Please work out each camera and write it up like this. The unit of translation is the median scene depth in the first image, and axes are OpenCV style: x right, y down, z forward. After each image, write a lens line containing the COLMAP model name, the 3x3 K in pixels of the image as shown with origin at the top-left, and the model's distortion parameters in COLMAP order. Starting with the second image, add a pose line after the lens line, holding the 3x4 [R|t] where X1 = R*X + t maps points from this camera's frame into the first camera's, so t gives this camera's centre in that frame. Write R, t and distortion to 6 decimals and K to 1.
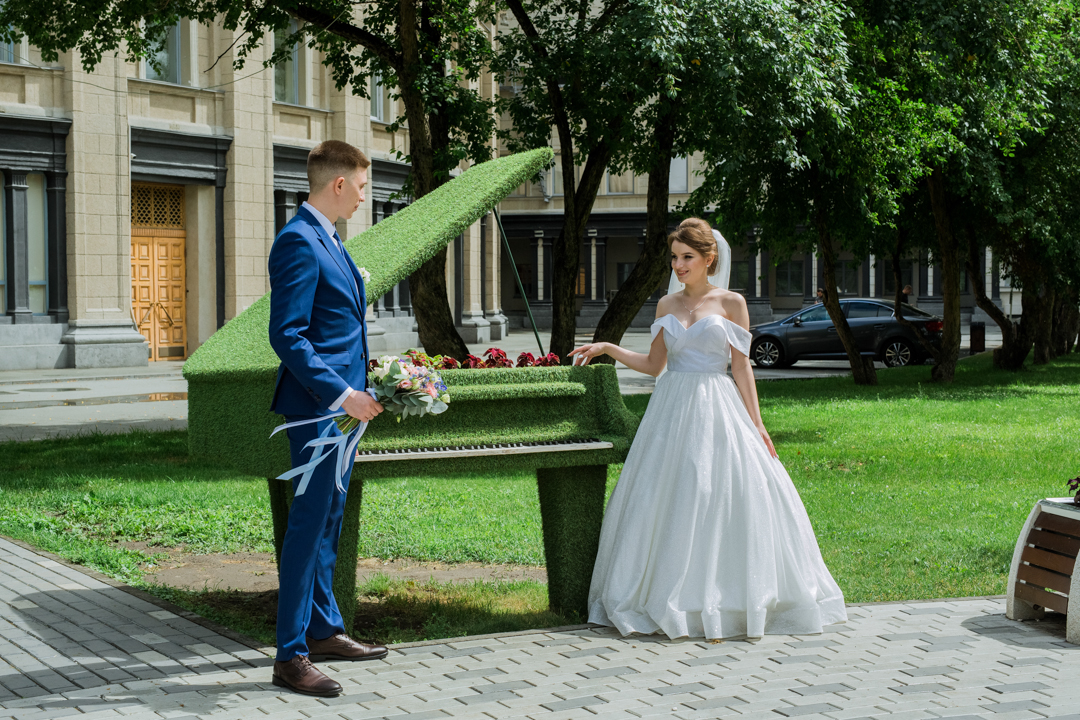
lens RADIAL K [[1531.8, 0, 510.5], [0, 1531.8, 362.0], [0, 0, 1]] dist [0.024228, 0.039745]
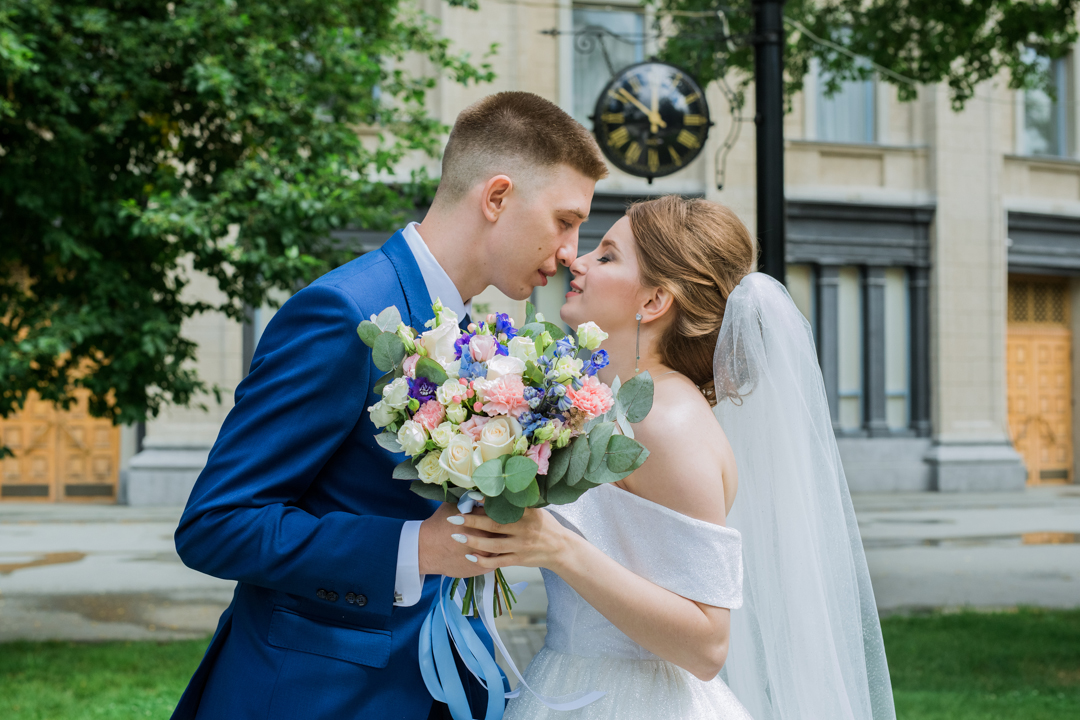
lens RADIAL K [[1531.8, 0, 510.5], [0, 1531.8, 362.0], [0, 0, 1]] dist [0.024228, 0.039745]
pose [[0.852730, -0.018458, -0.522025, -0.040351], [-0.020864, 0.997374, -0.069347, -0.003778], [0.521934, 0.070025, 0.850106, 0.144955]]
